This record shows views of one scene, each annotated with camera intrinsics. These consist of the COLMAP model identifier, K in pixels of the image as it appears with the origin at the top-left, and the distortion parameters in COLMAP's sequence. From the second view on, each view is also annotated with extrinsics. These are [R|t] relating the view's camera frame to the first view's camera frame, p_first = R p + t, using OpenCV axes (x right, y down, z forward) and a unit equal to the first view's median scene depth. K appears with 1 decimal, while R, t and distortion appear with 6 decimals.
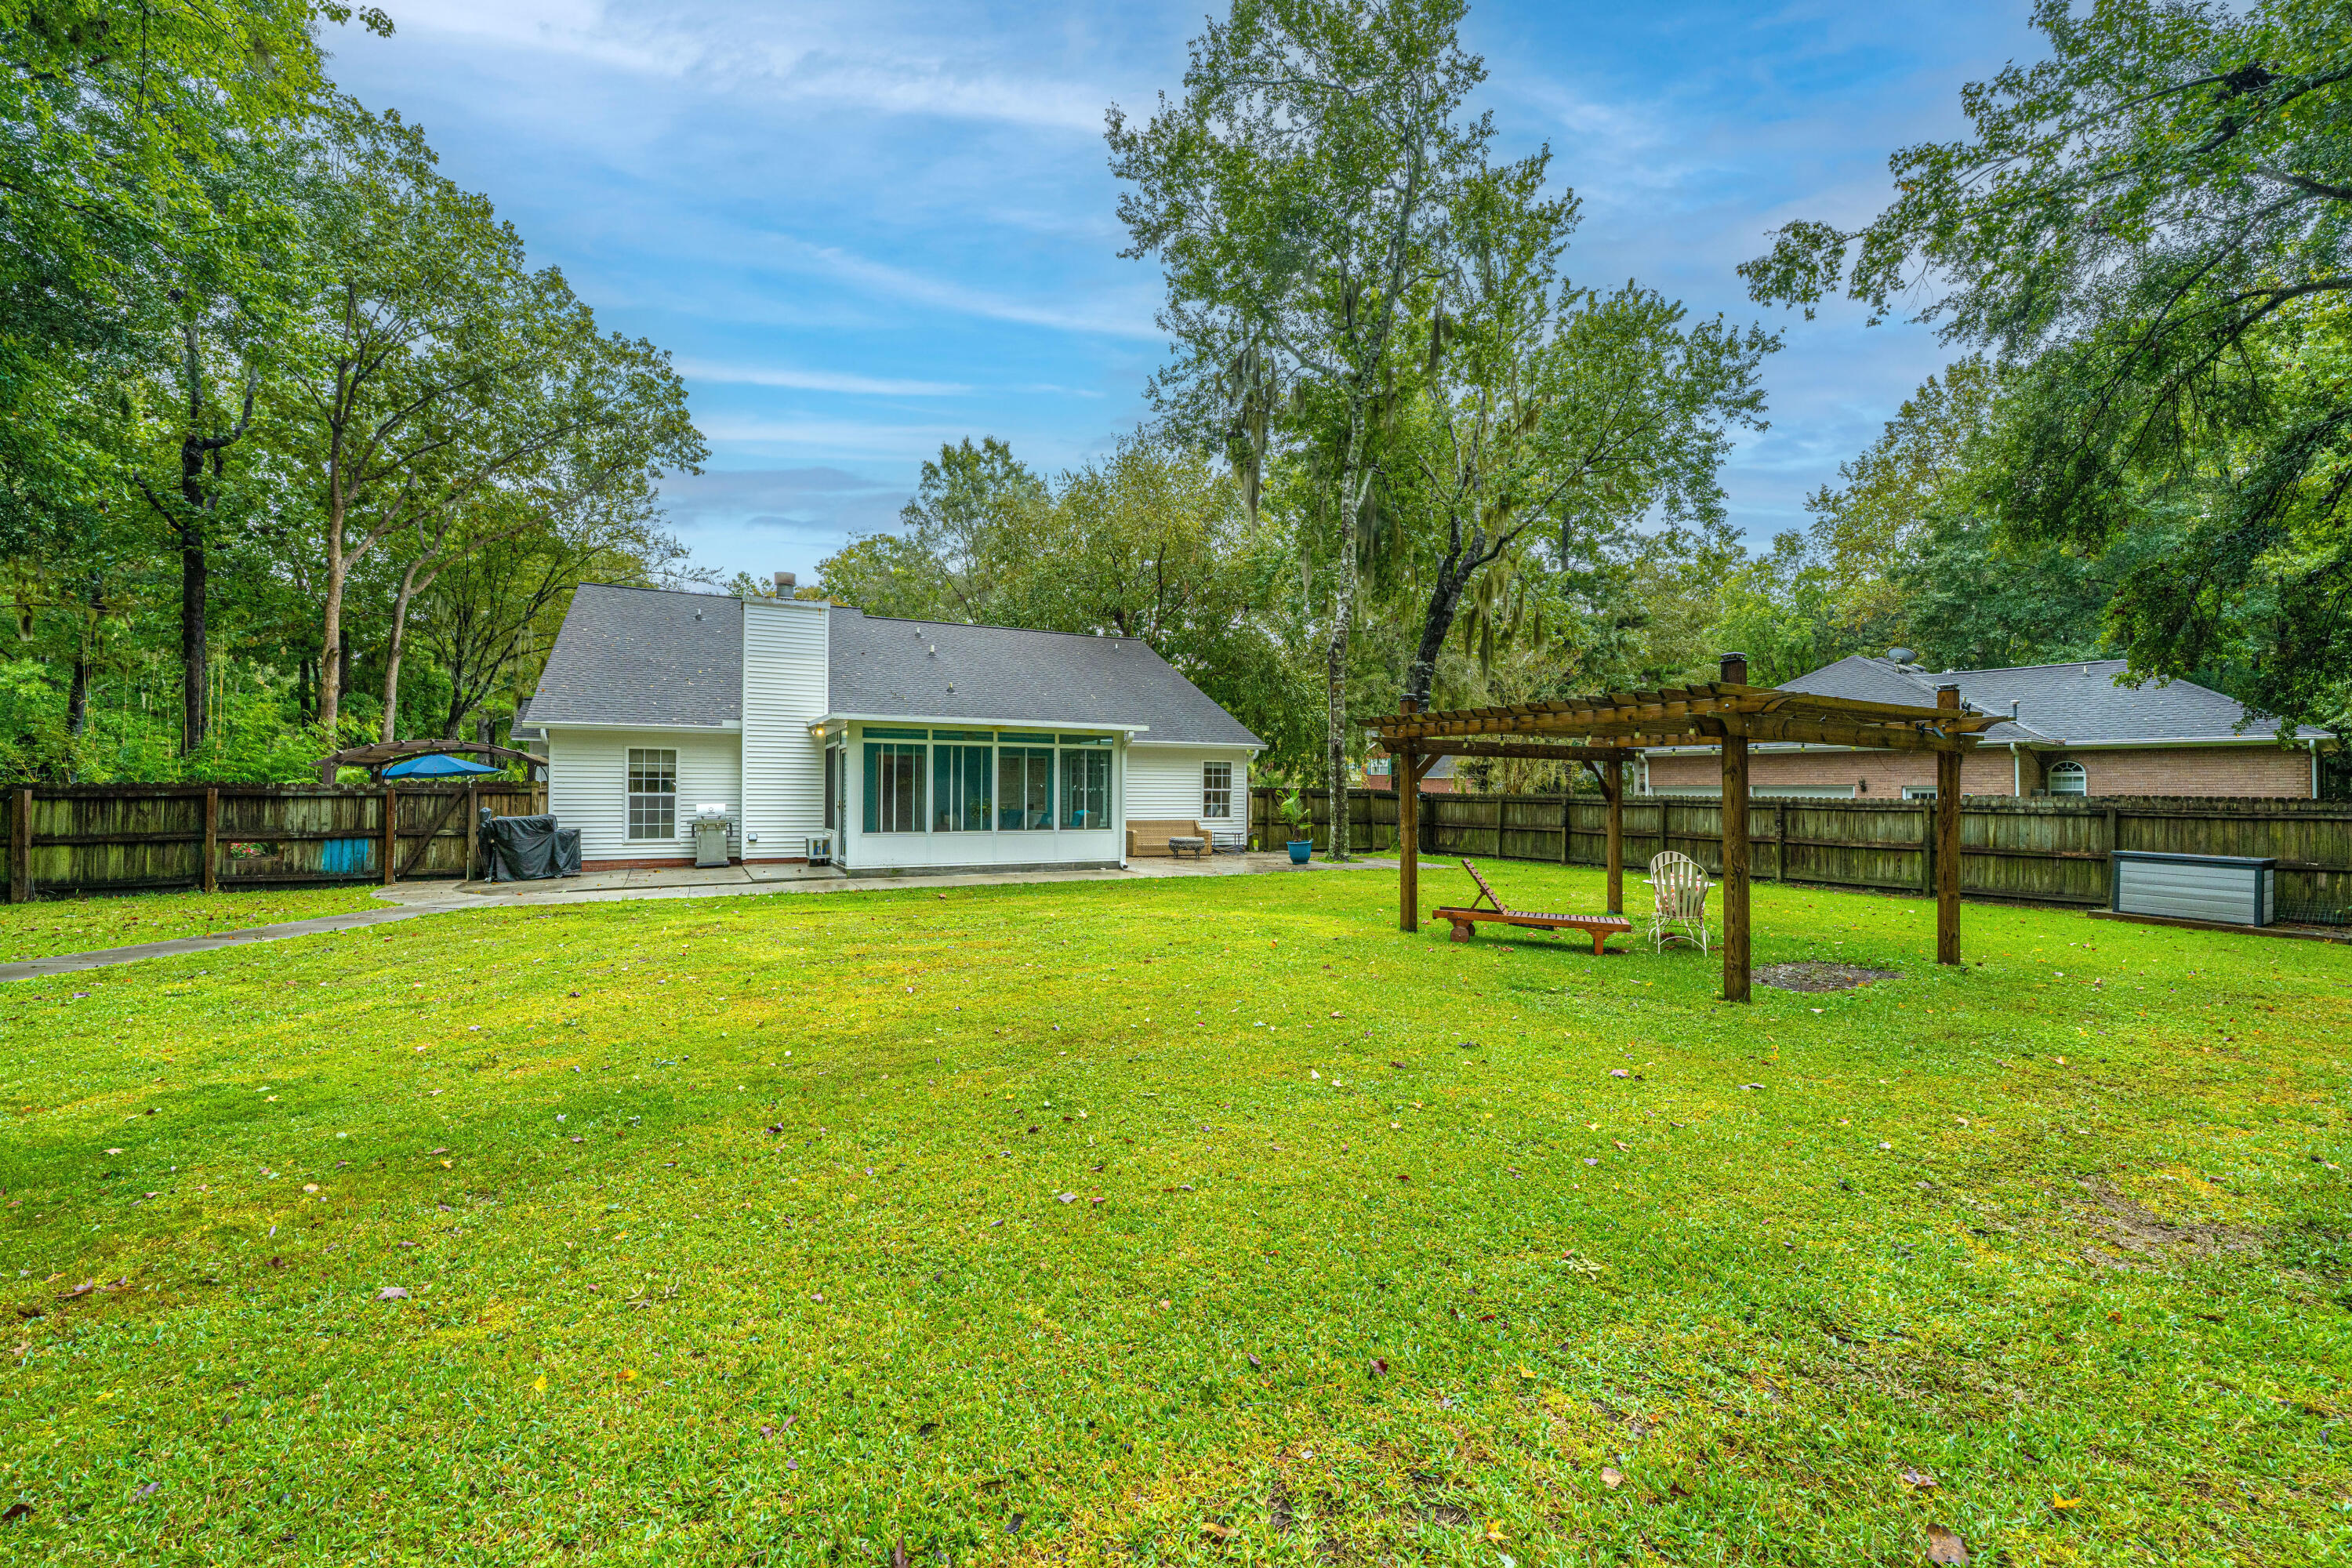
lens RADIAL K [[935.1, 0, 1182.4], [0, 935.1, 787.5], [0, 0, 1]] dist [-0.003190, -0.000076]
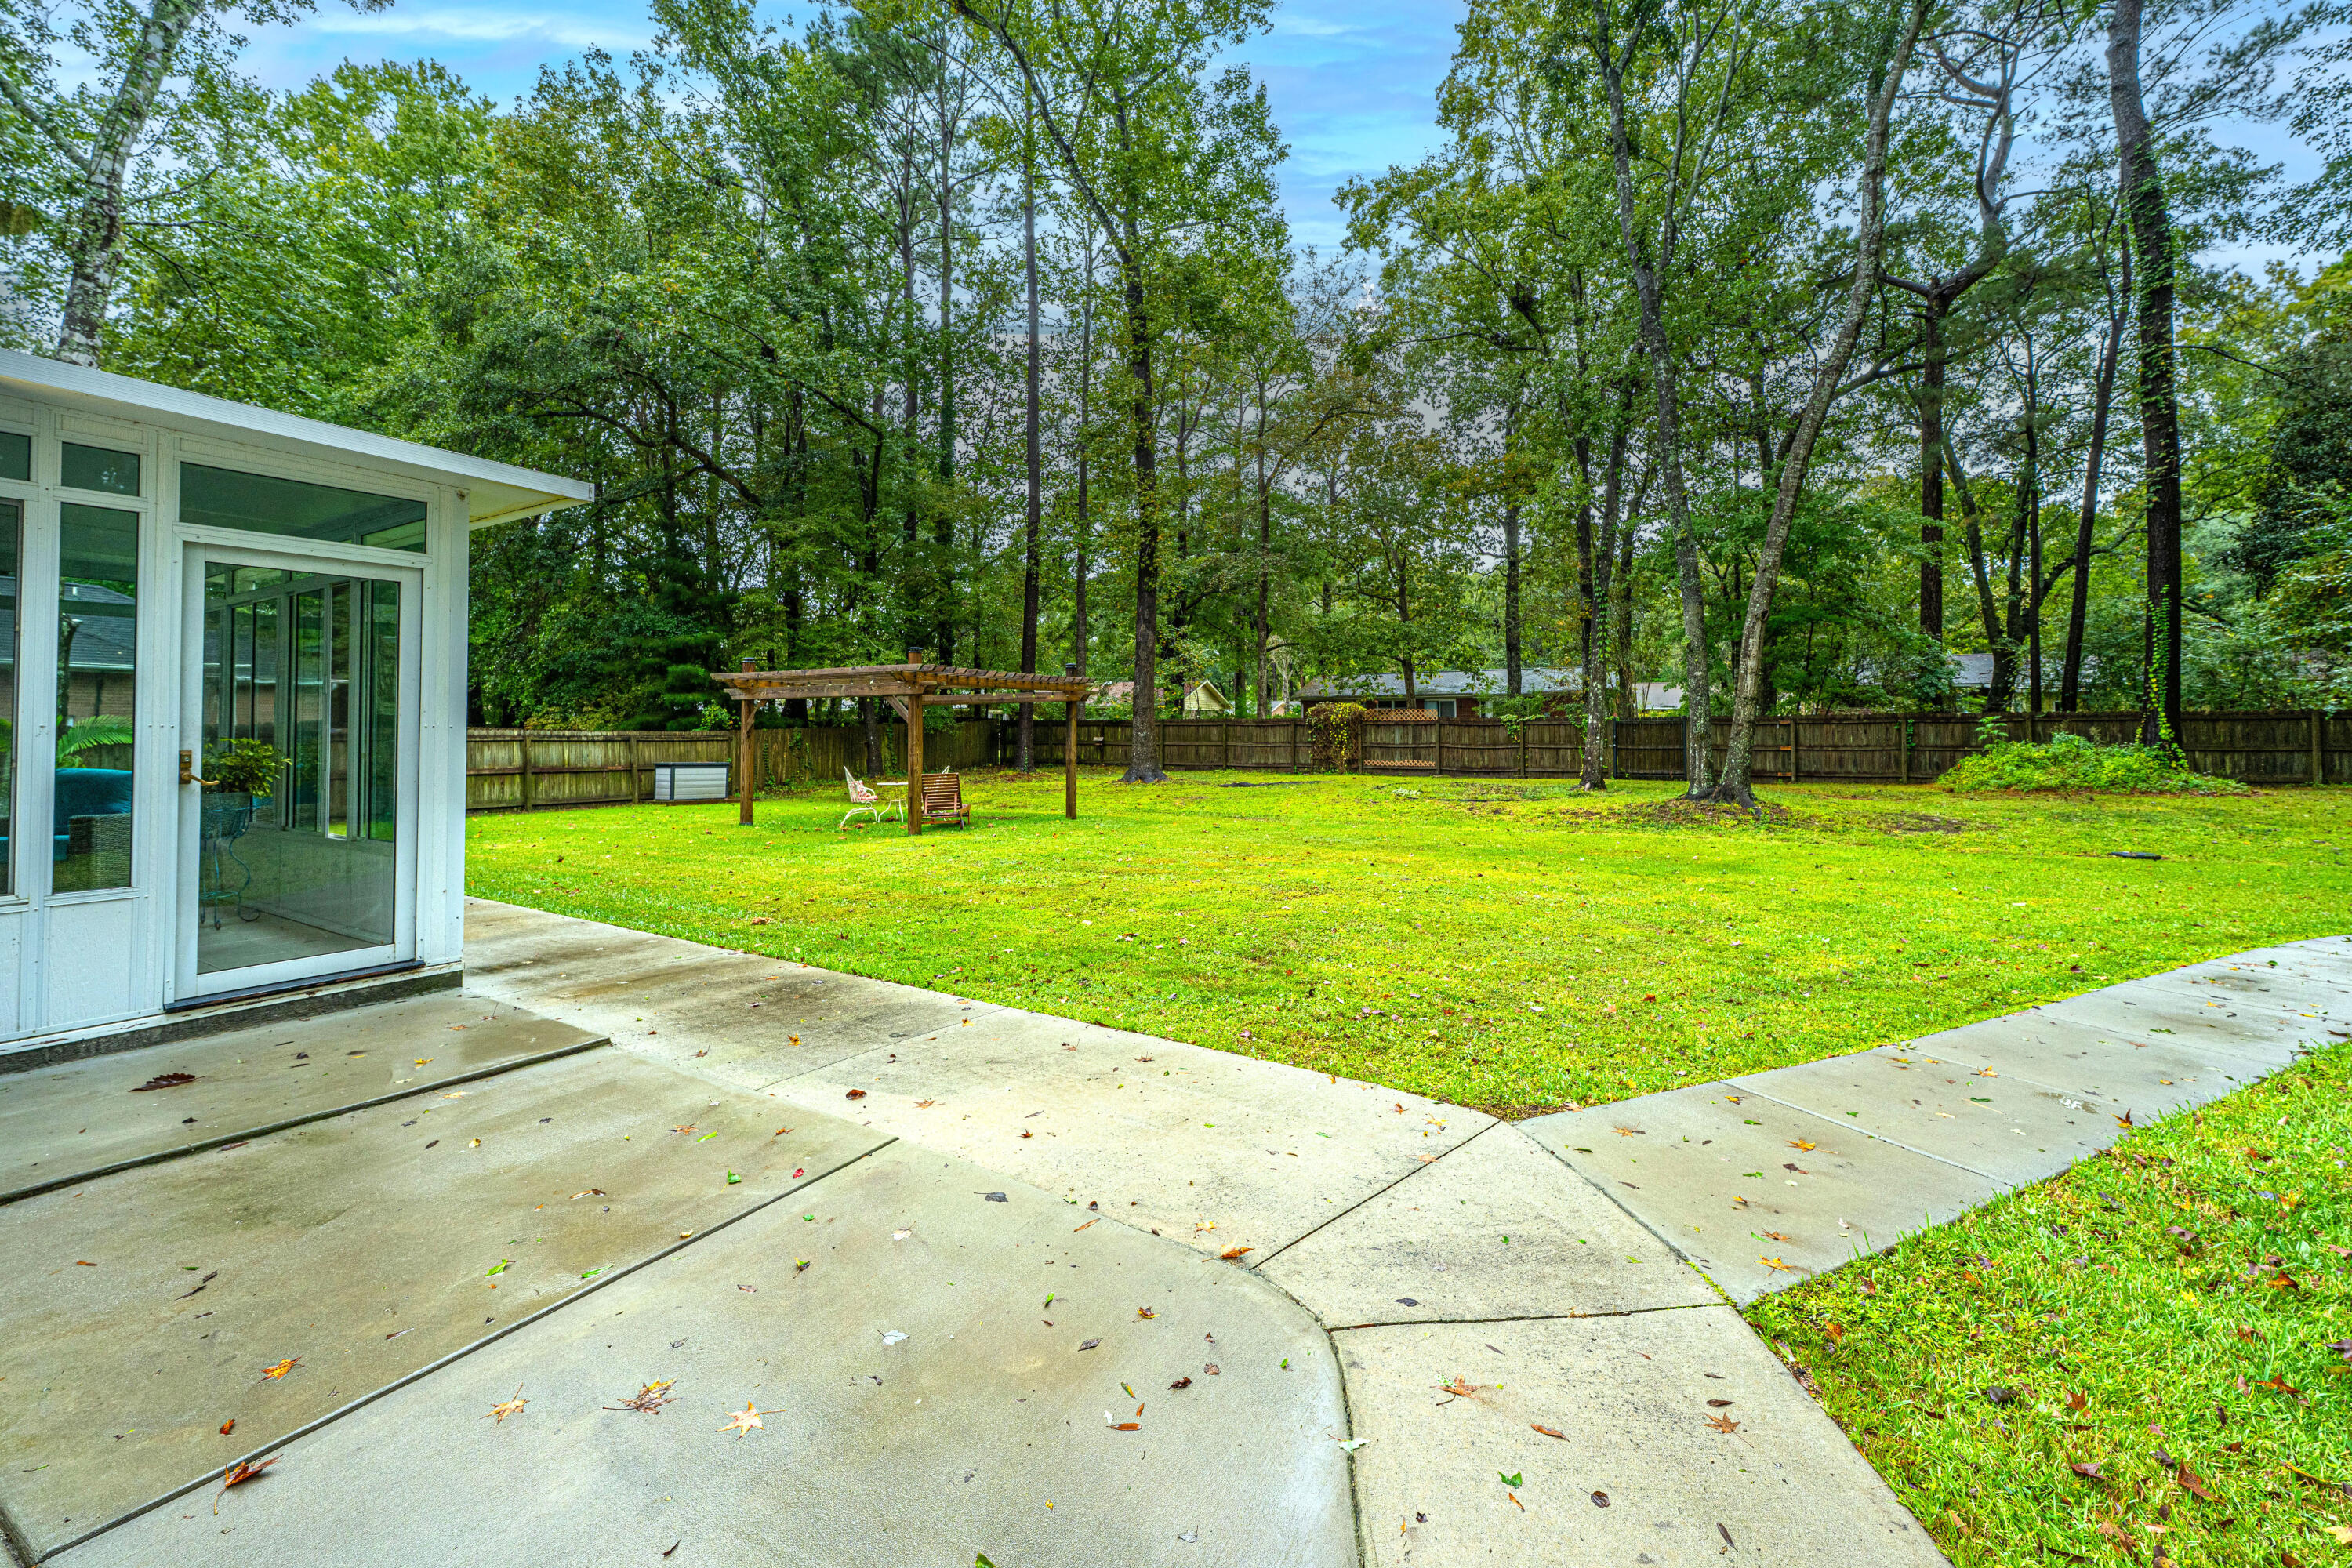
lens RADIAL K [[935.1, 0, 1216.2], [0, 935.1, 725.0], [0, 0, 1]] dist [-0.003190, -0.000076]
pose [[-0.515450, 0.001163, 0.856919, -0.678933], [-0.006846, 0.999962, -0.005475, 0.006251], [-0.856892, -0.008688, -0.515422, 0.852688]]
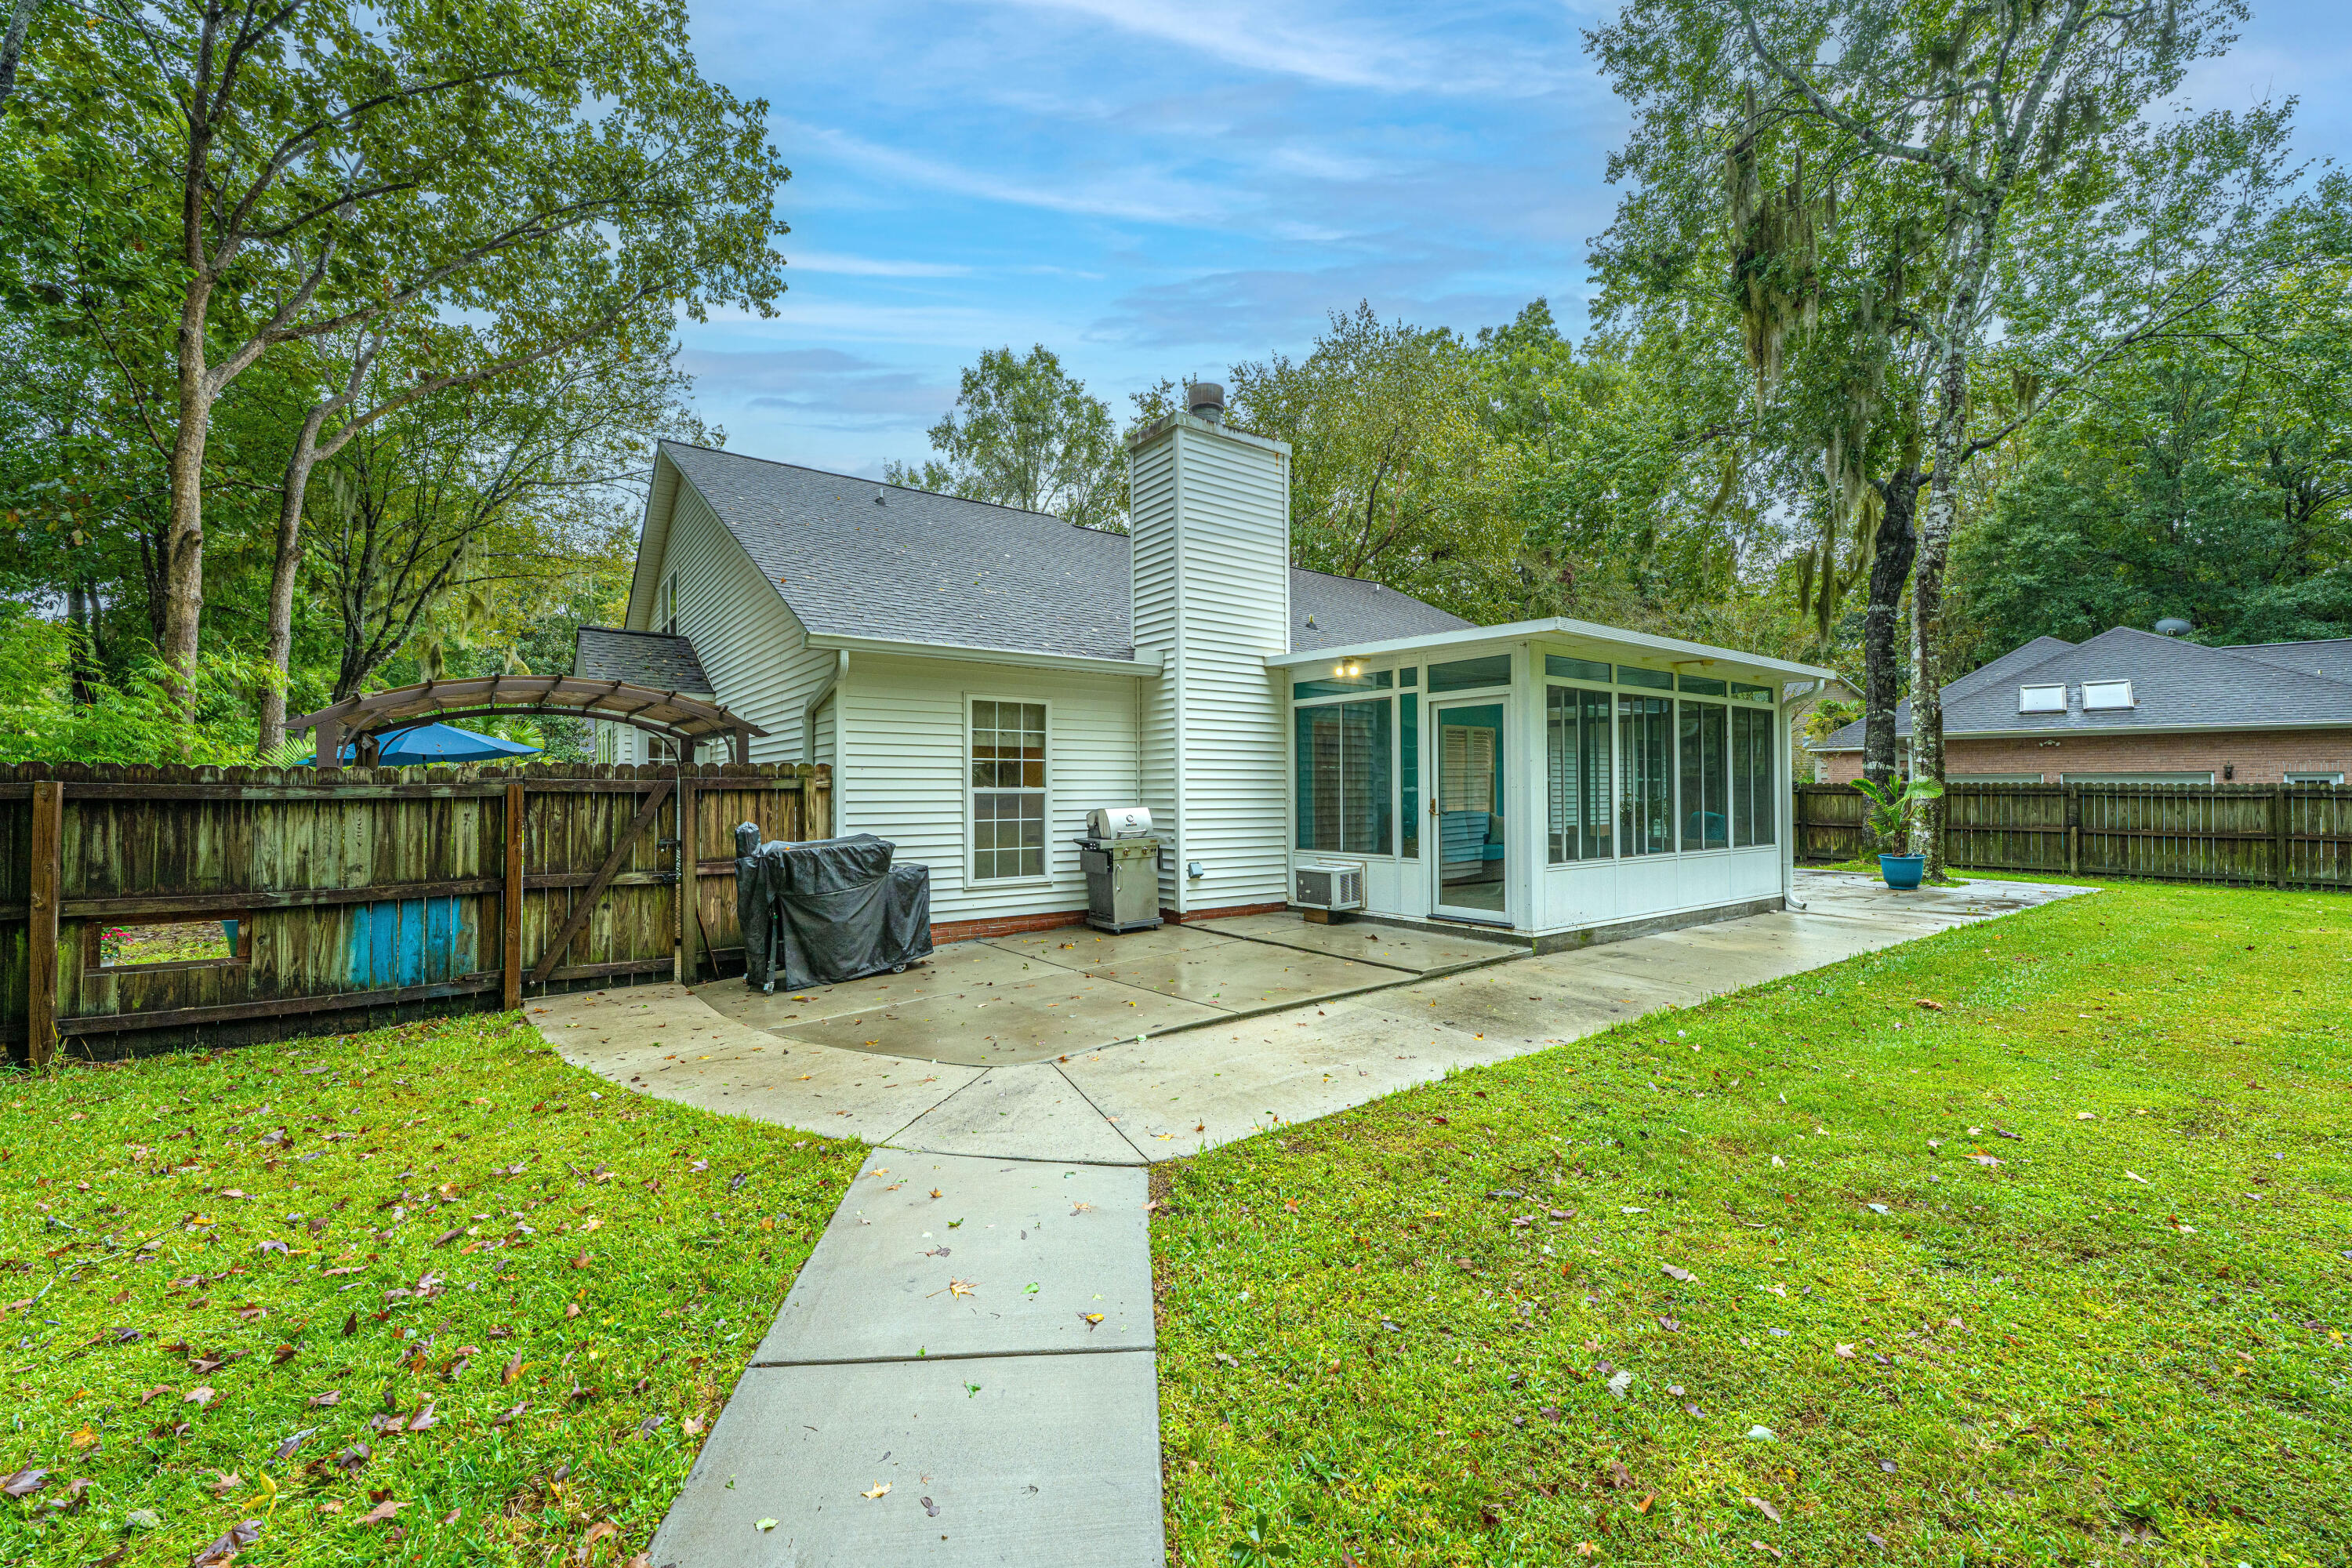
lens RADIAL K [[935.1, 0, 1175.0], [0, 935.1, 782.8], [0, 0, 1]] dist [-0.003190, -0.000076]
pose [[0.987807, -0.005535, 0.155583, -0.565887], [0.005663, 0.999984, -0.000381, 0.003886], [-0.155579, 0.001257, 0.987823, 0.488239]]
